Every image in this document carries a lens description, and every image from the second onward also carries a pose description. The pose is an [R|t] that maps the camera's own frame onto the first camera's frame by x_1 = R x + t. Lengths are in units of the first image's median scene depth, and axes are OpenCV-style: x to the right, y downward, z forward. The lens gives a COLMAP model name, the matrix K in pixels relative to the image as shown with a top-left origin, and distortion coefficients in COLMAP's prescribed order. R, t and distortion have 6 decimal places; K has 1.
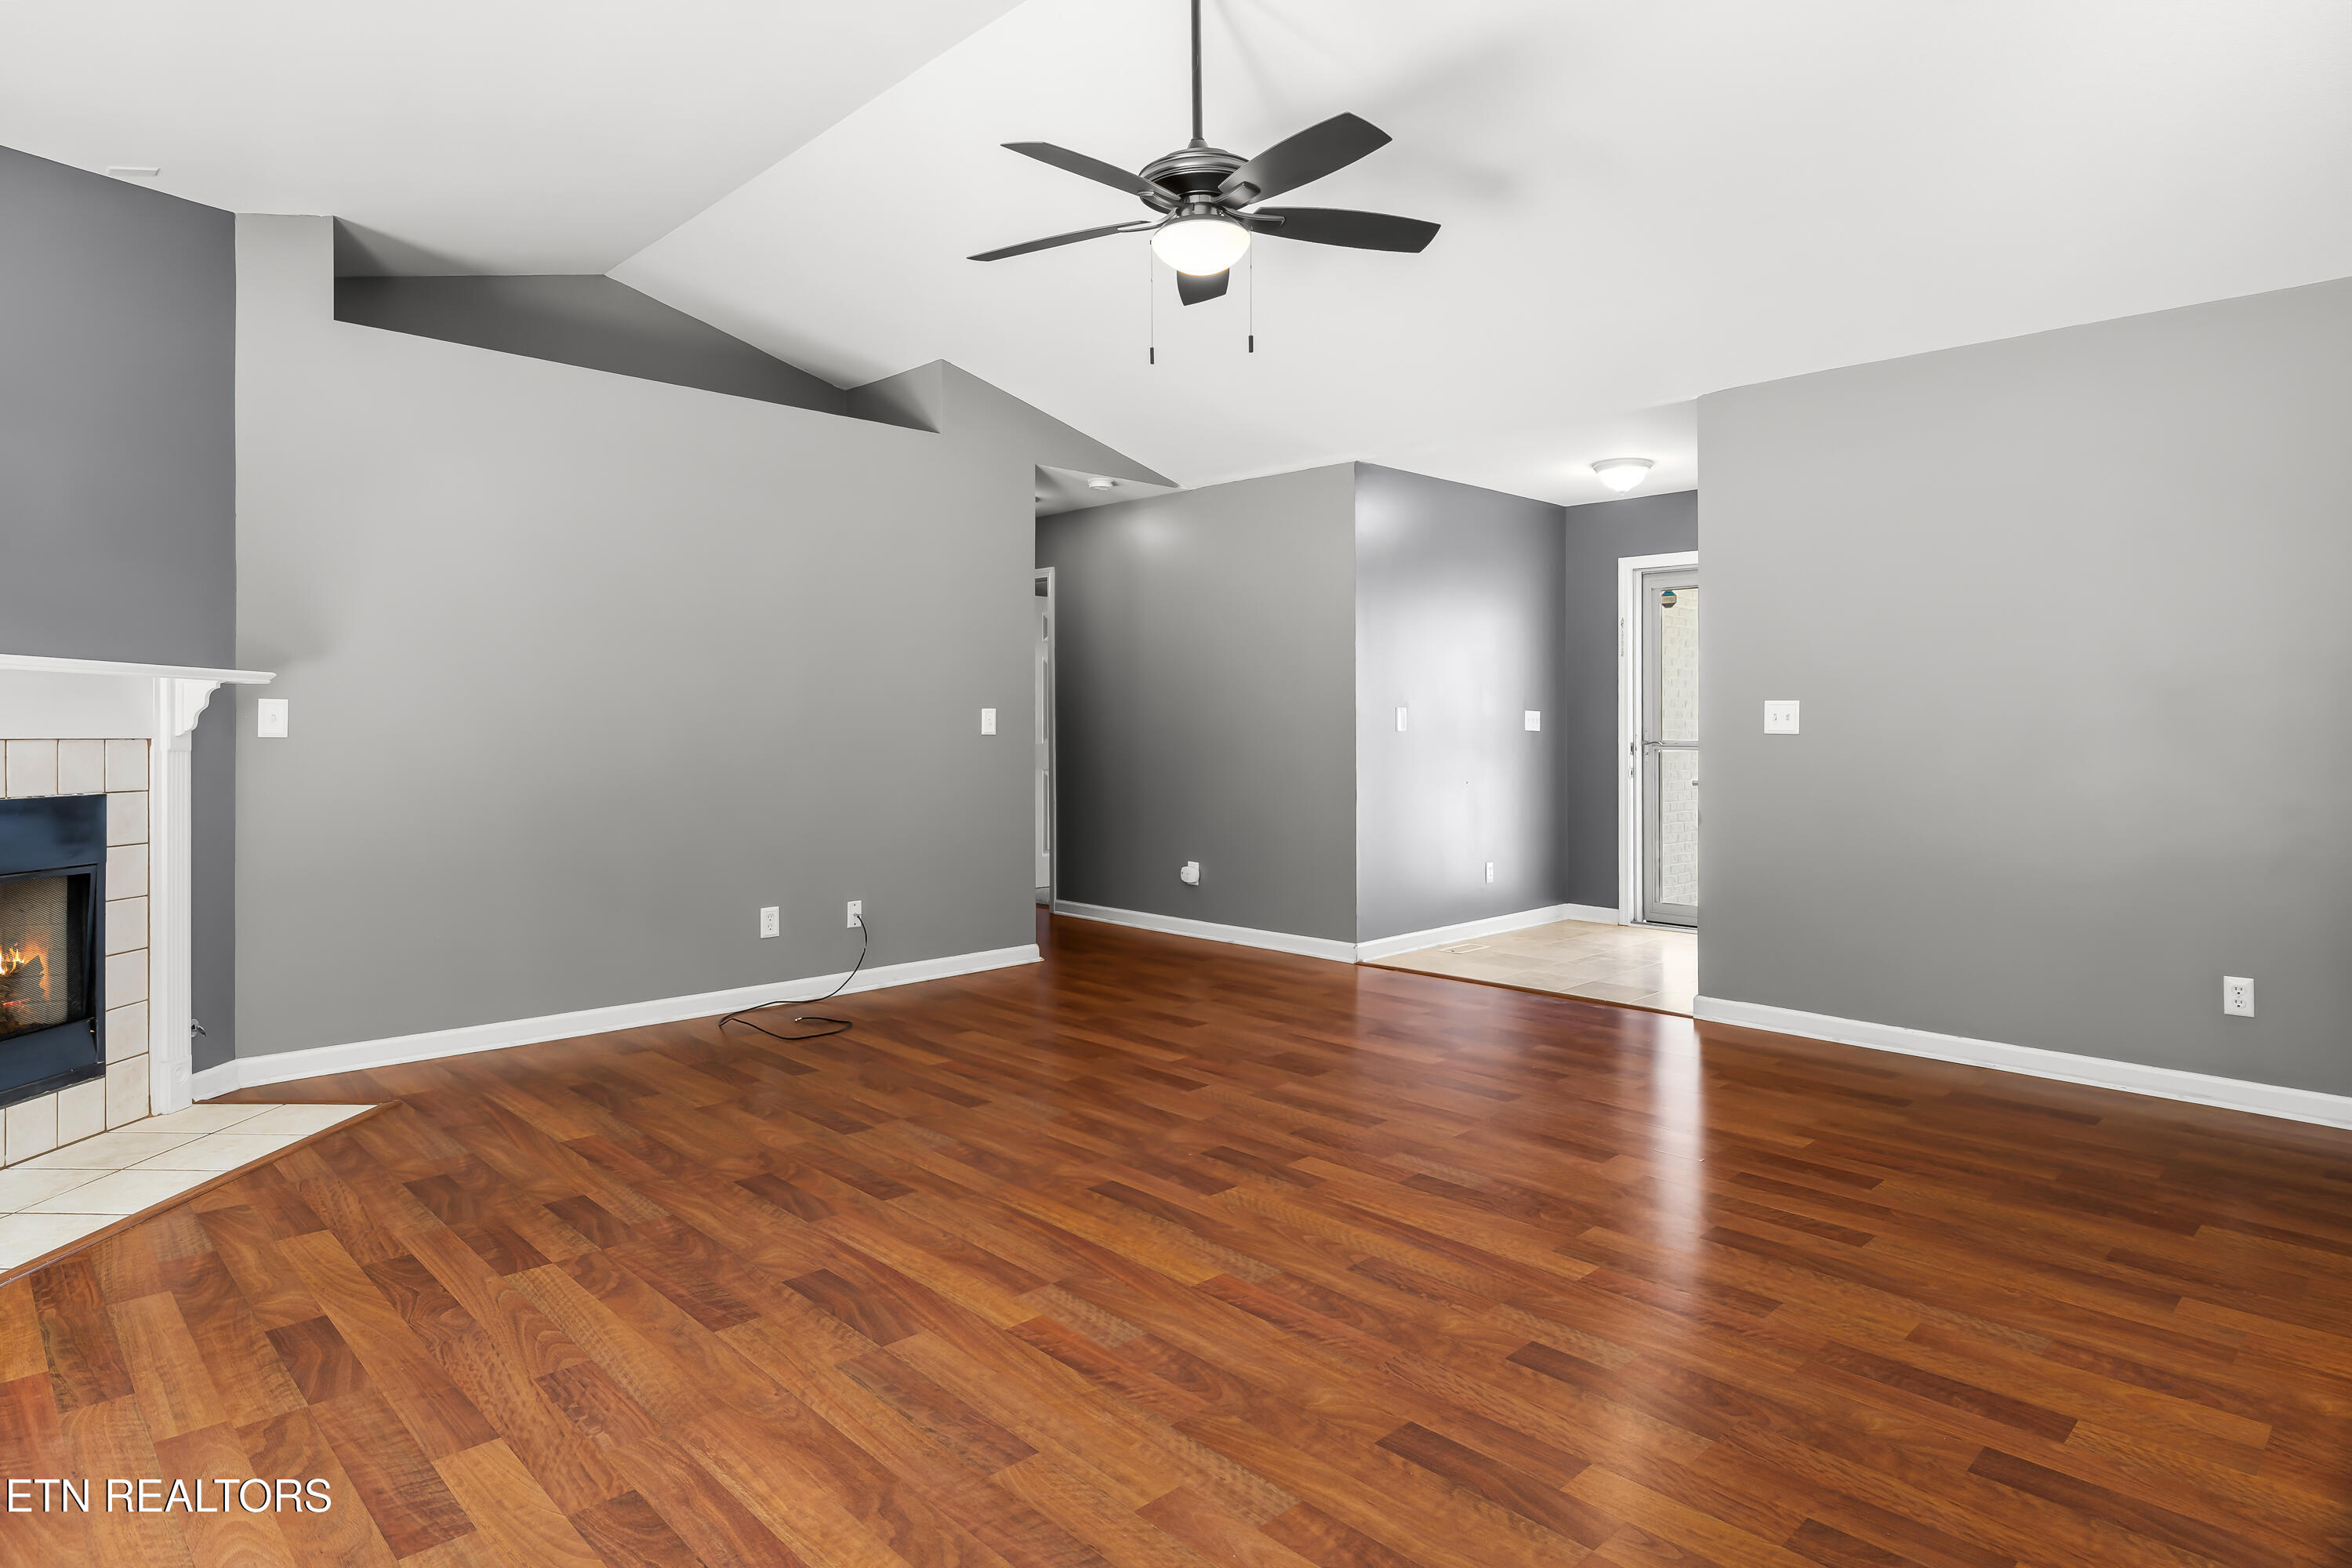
lens RADIAL K [[1309.3, 0, 1160.6], [0, 1309.3, 742.3], [0, 0, 1]] dist [-0.002147, 0.000715]
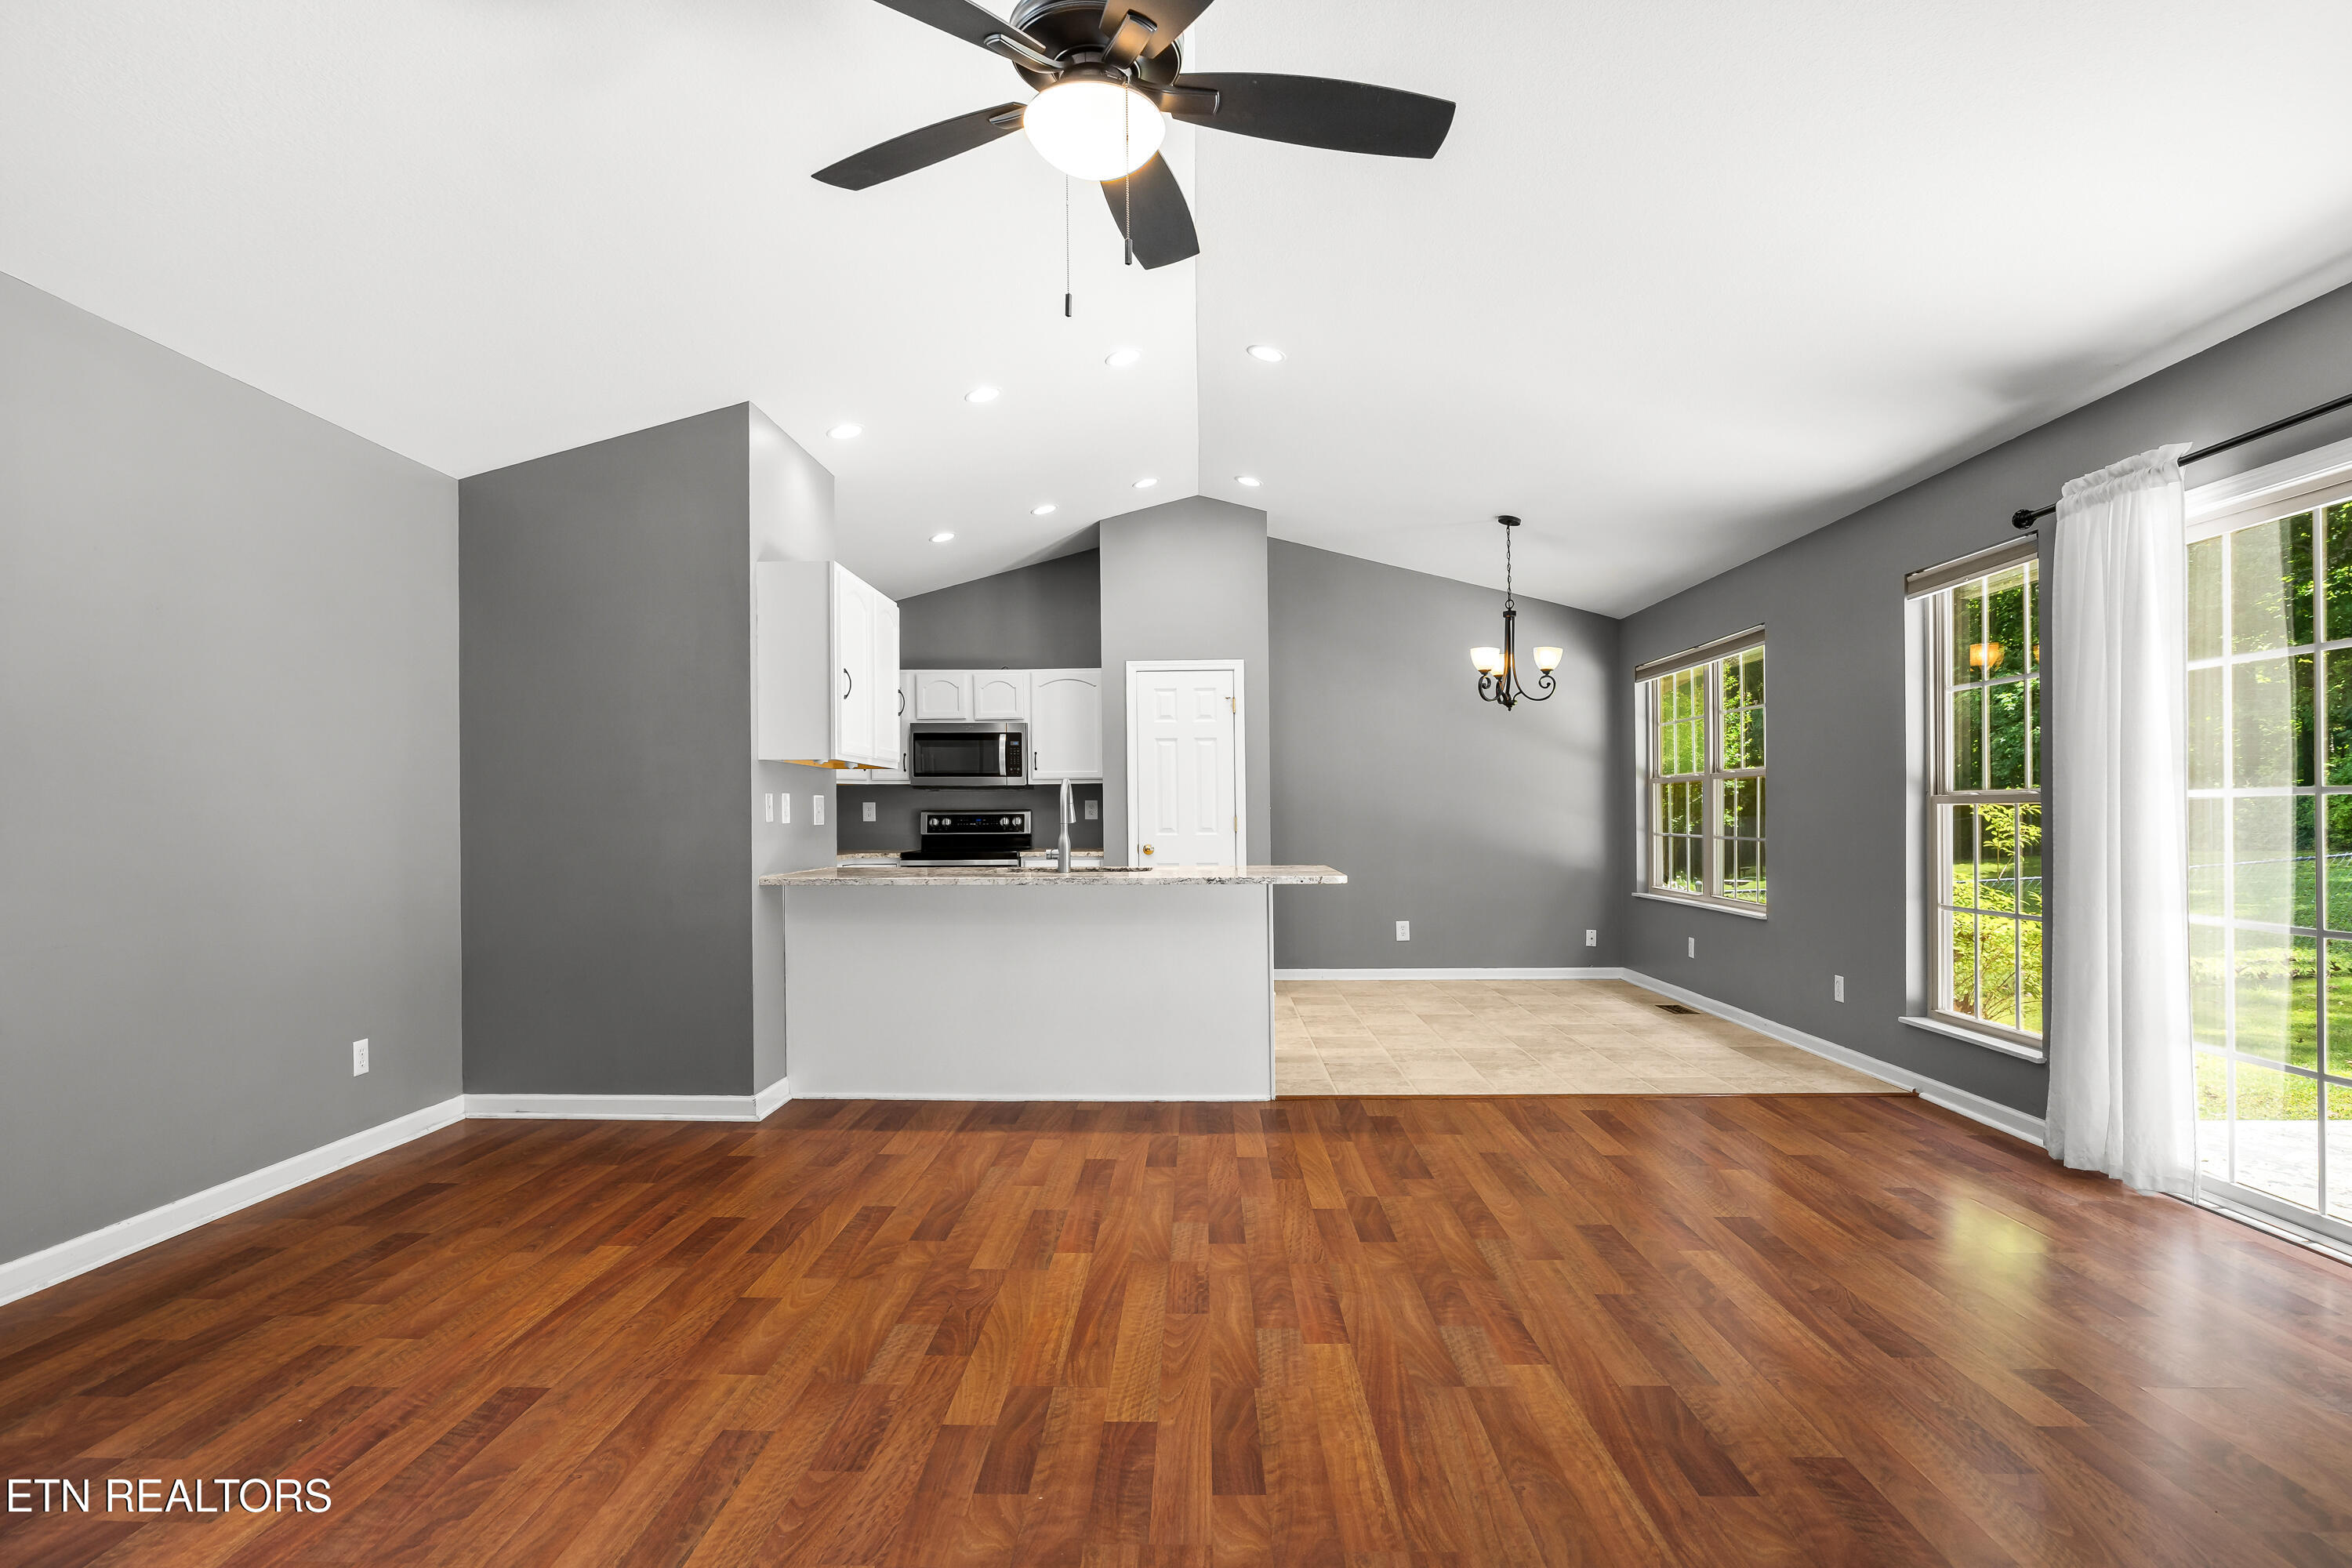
lens RADIAL K [[1191.8, 0, 1159.5], [0, 1191.8, 817.3], [0, 0, 1]] dist [-0.004688, 0.000034]
pose [[-0.697695, 0.000007, 0.716395, -0.510130], [0.012545, 0.999847, 0.012207, -0.020279], [-0.716285, 0.017504, -0.697588, 1.622061]]
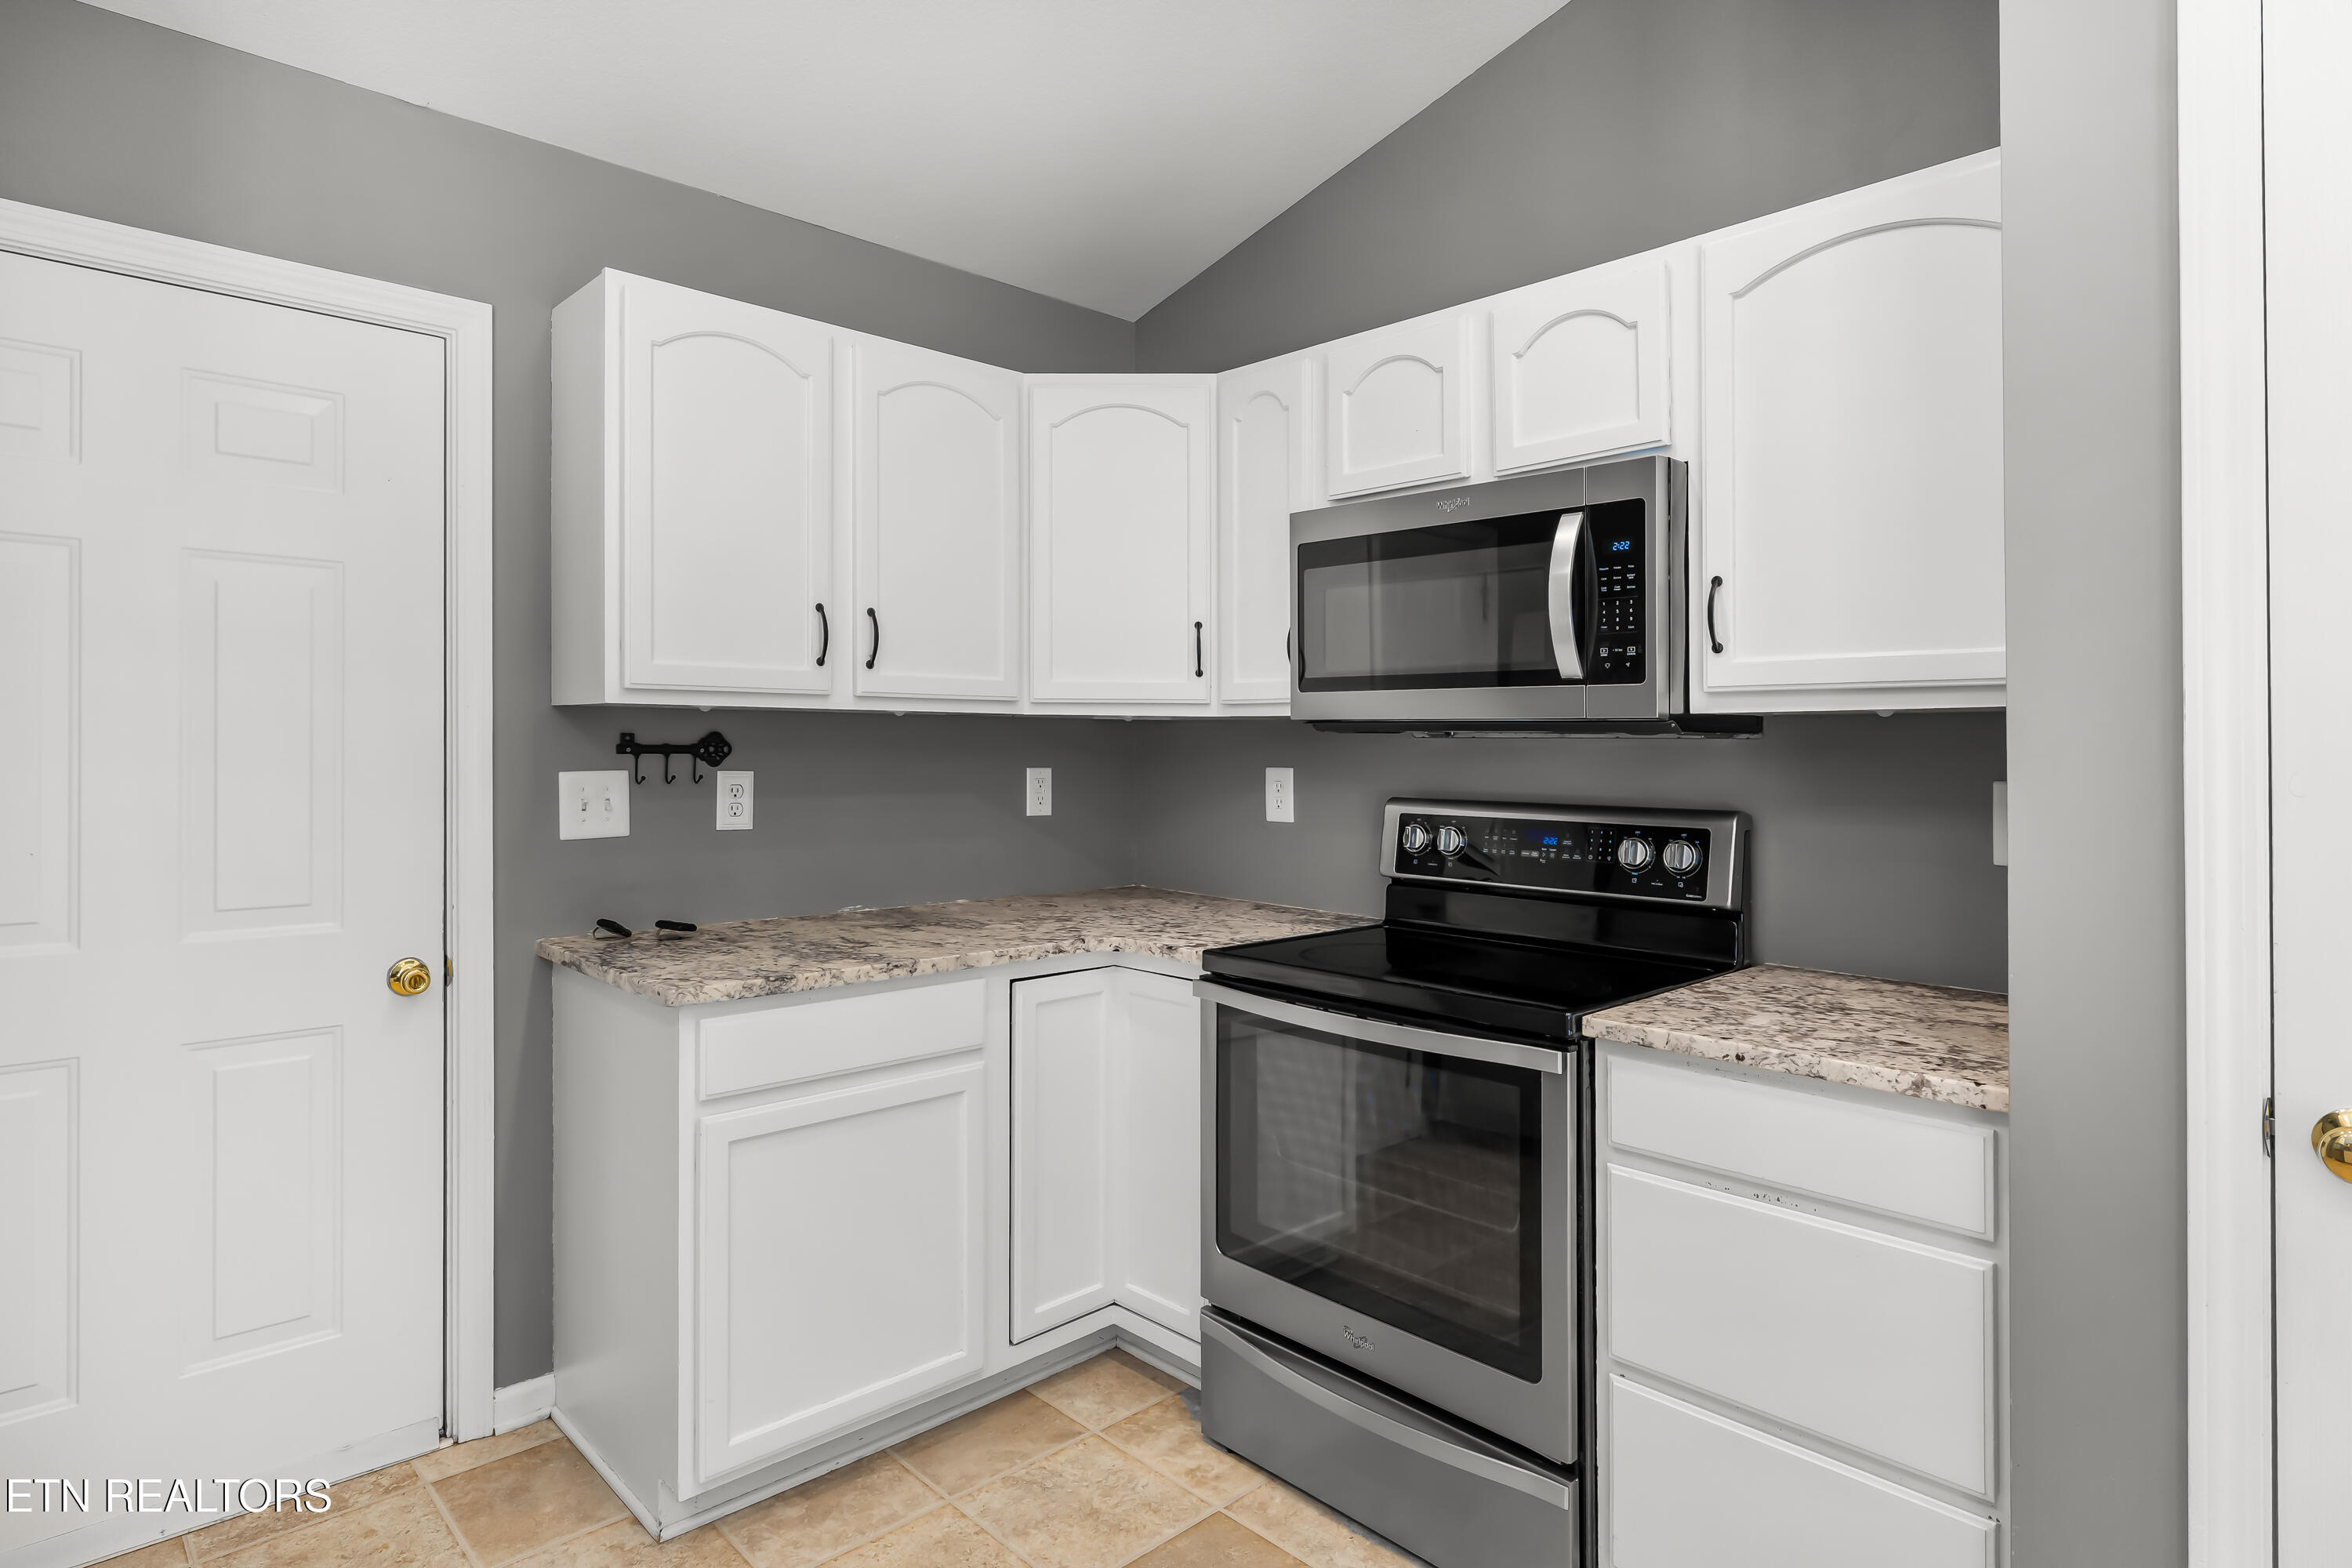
lens RADIAL K [[1279.5, 0, 1163.5], [0, 1279.5, 744.2], [0, 0, 1]] dist [-0.000773, 0.000167]
pose [[0.010257, -0.001253, 0.999947, 0.918682], [0.005564, 0.999984, 0.001196, -0.051408], [-0.999932, 0.005551, 0.010264, 0.239256]]
